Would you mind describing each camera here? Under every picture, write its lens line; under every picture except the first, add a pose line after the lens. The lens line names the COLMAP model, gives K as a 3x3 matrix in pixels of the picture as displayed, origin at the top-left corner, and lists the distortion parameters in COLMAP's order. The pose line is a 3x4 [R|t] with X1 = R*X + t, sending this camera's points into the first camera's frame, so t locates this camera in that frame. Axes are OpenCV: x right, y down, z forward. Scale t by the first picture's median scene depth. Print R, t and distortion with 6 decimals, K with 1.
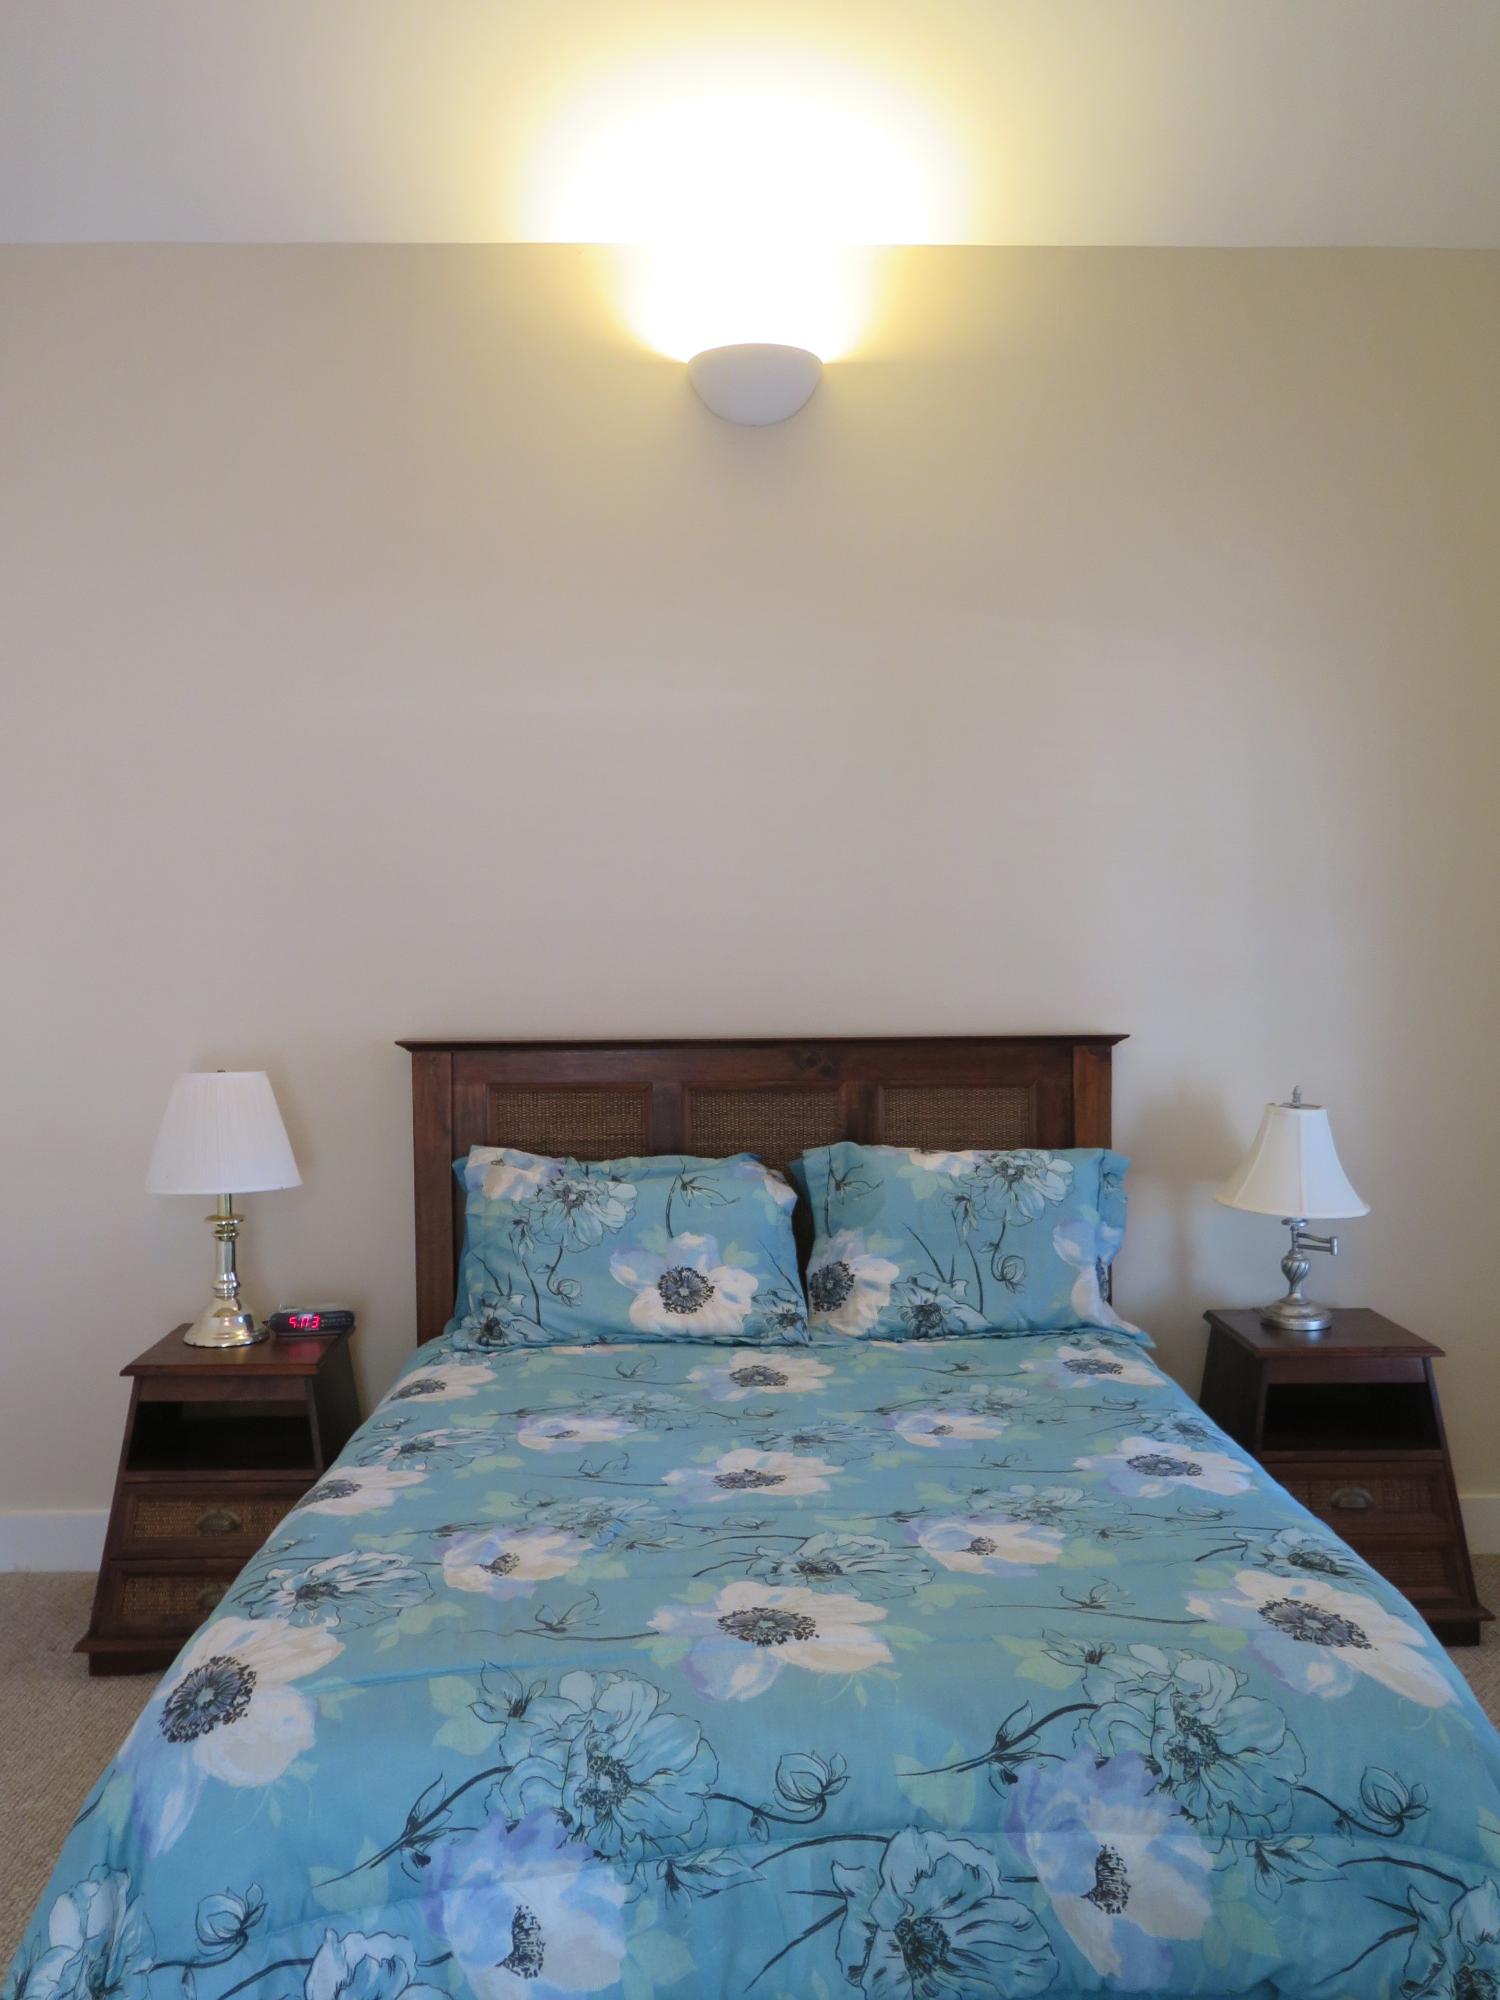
lens RADIAL K [[1686.4, 0, 750.3], [0, 1686.4, 1004.0], [0, 0, 1]] dist [-0.023143, 0.010966]
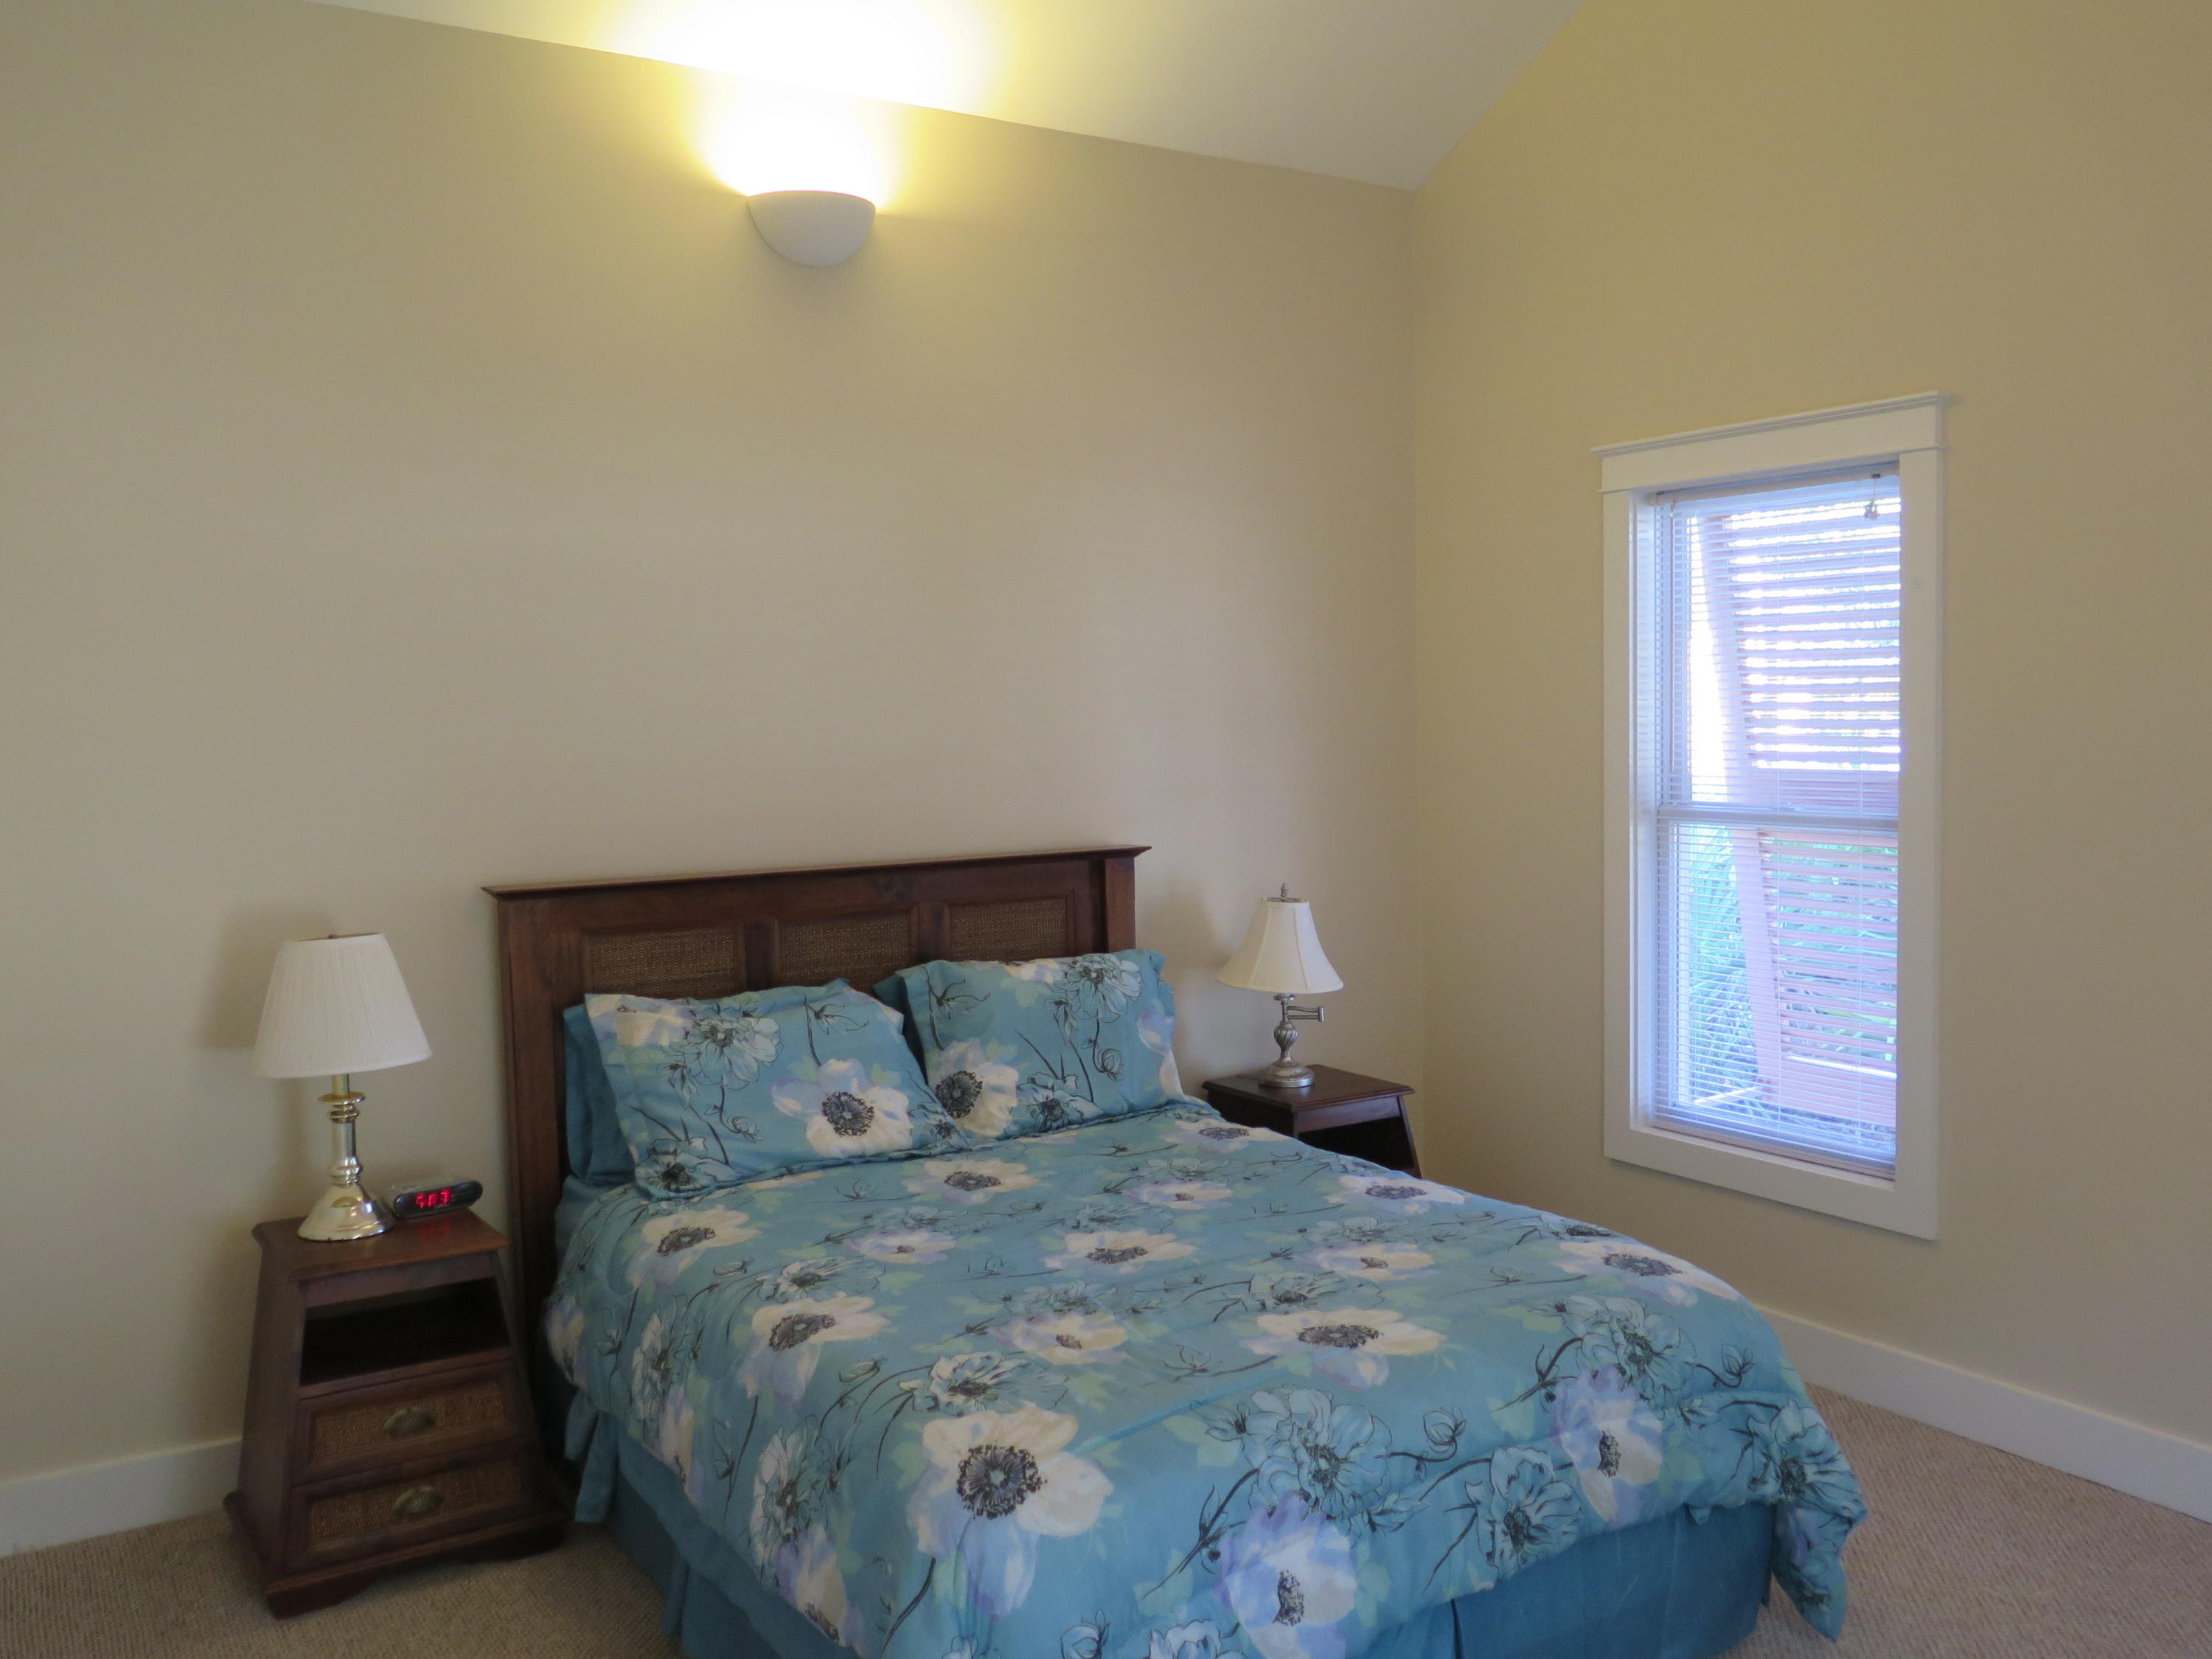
lens RADIAL K [[1865.1, 0, 1103.7], [0, 1865.1, 824.7], [0, 0, 1]] dist [-0.023143, 0.010966]
pose [[0.858760, -0.042159, 0.510640, -0.711904], [0.031684, 0.999071, 0.029200, -0.054956], [-0.511397, -0.008897, 0.859299, -0.102515]]
